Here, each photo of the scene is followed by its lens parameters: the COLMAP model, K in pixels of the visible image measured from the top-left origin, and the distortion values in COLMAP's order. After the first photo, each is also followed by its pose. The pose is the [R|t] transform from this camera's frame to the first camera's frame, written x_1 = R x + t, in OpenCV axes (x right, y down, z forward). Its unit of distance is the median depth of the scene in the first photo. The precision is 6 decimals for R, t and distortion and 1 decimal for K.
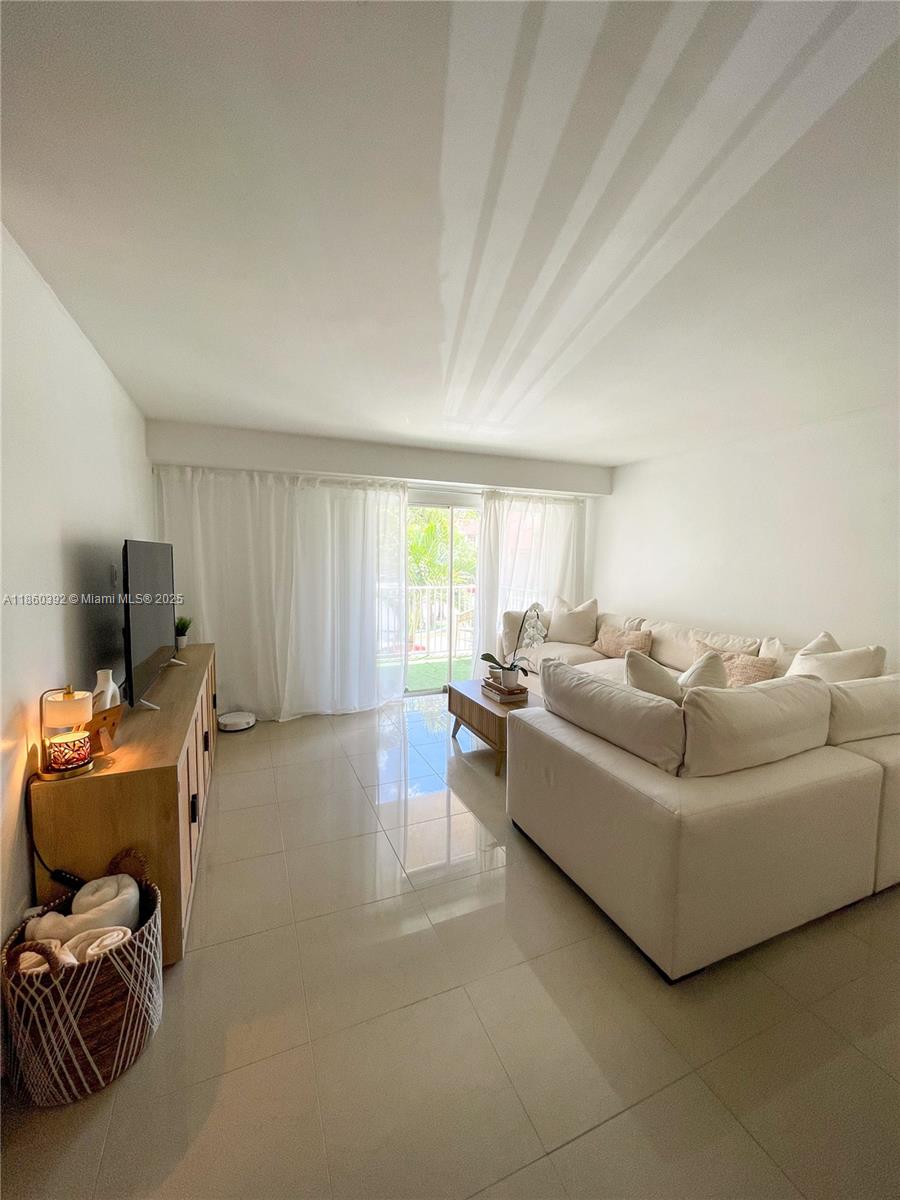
lens RADIAL K [[479.7, 0, 445.2], [0, 479.7, 594.9], [0, 0, 1]] dist [-0.001568, 0.000015]
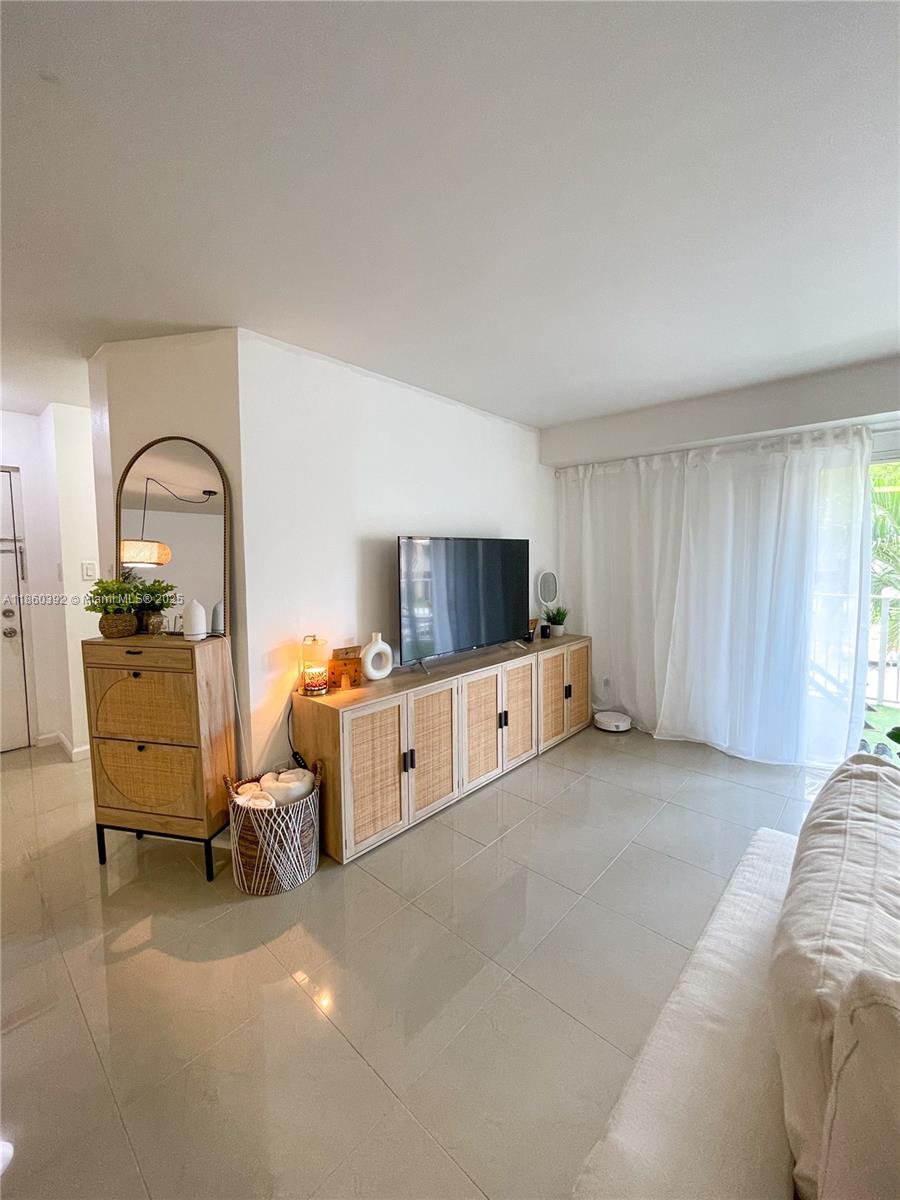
lens RADIAL K [[479.7, 0, 445.2], [0, 479.7, 594.9], [0, 0, 1]] dist [-0.001568, 0.000015]
pose [[0.418107, 0.064886, -0.906077, 0.289696], [-0.059967, 0.997241, 0.043743, -0.012562], [0.906416, 0.036046, 0.420845, 0.287913]]
